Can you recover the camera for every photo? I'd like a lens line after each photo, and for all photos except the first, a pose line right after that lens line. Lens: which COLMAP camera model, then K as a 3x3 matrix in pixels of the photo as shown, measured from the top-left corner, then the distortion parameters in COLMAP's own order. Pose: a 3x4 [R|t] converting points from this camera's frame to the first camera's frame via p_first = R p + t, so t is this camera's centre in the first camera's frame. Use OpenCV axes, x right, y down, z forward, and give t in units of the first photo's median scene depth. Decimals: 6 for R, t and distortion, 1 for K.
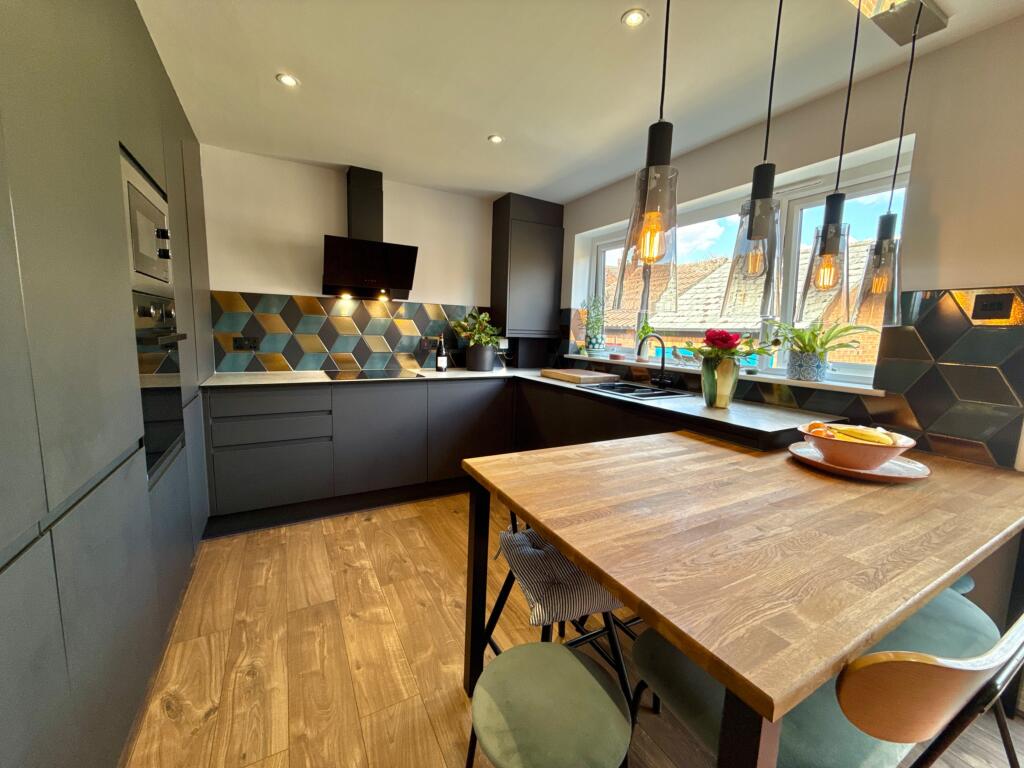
lens RADIAL K [[406.1, 0, 512.3], [0, 406.1, 379.8], [0, 0, 1]] dist [0.001051, 0.000275]
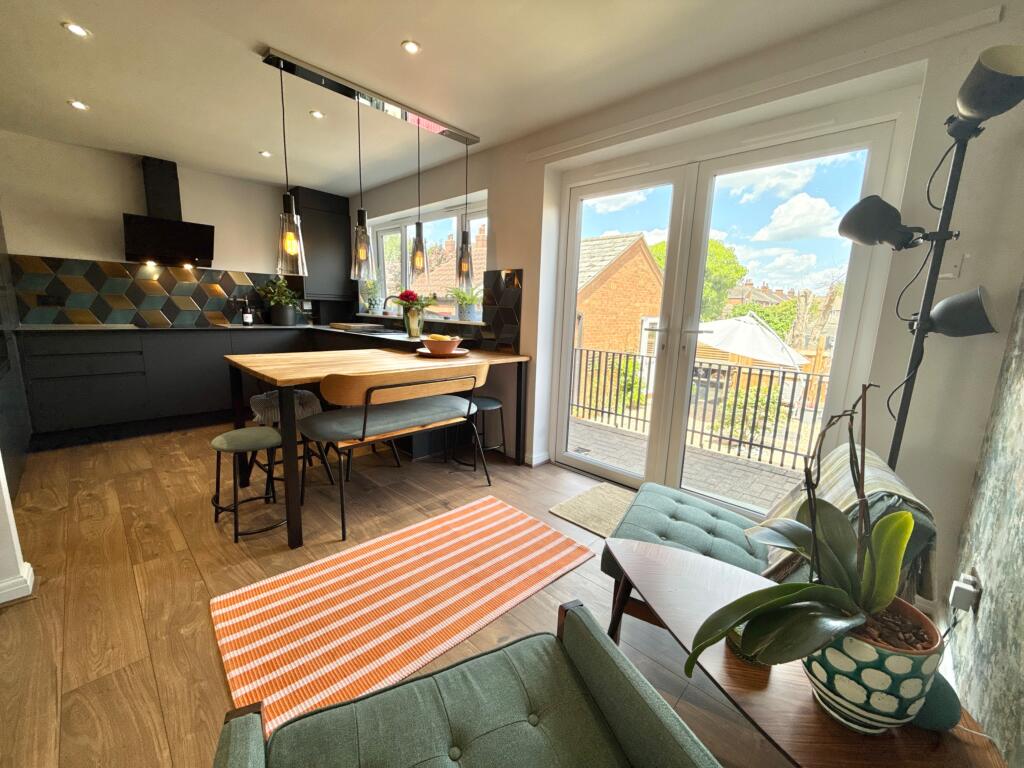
lens RADIAL K [[406.1, 0, 512.3], [0, 406.1, 379.8], [0, 0, 1]] dist [0.001051, 0.000275]
pose [[0.955616, -0.048728, 0.290559, 0.280343], [0.030917, 0.997368, 0.065581, 0.105864], [-0.292990, -0.053687, 0.954607, -0.547326]]
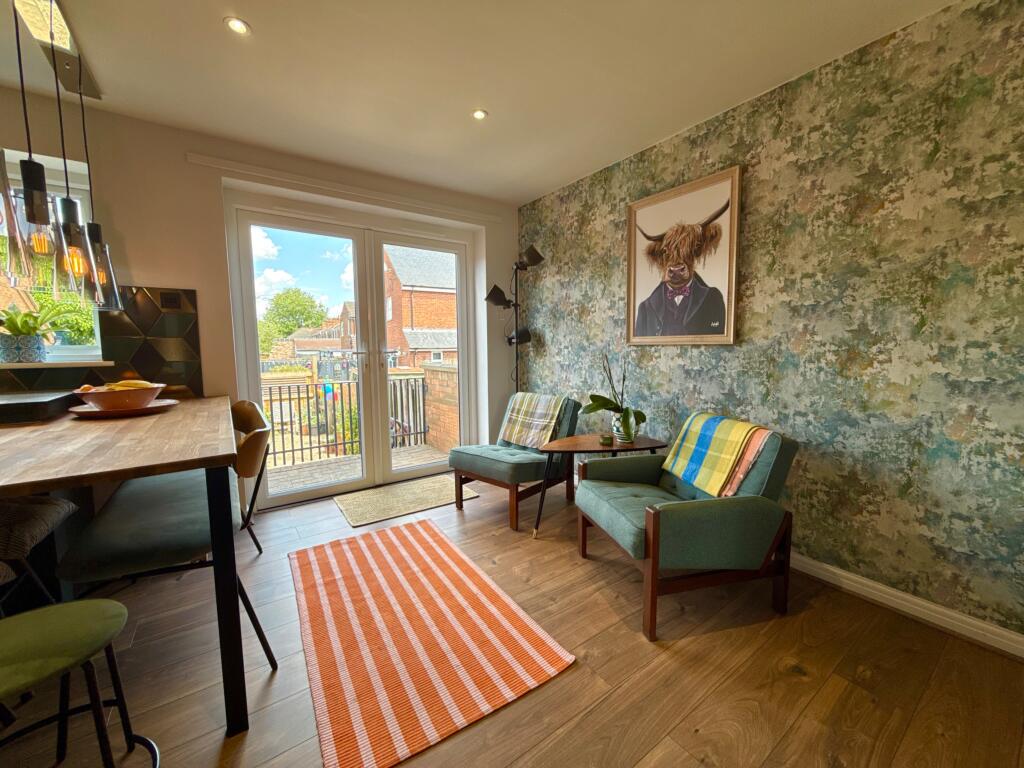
lens RADIAL K [[406.1, 0, 512.3], [0, 406.1, 379.8], [0, 0, 1]] dist [0.001051, 0.000275]
pose [[-0.107391, -0.111580, 0.987936, -0.303712], [0.126471, 0.984077, 0.124892, 0.050404], [-0.986140, 0.138358, -0.091570, -0.074384]]
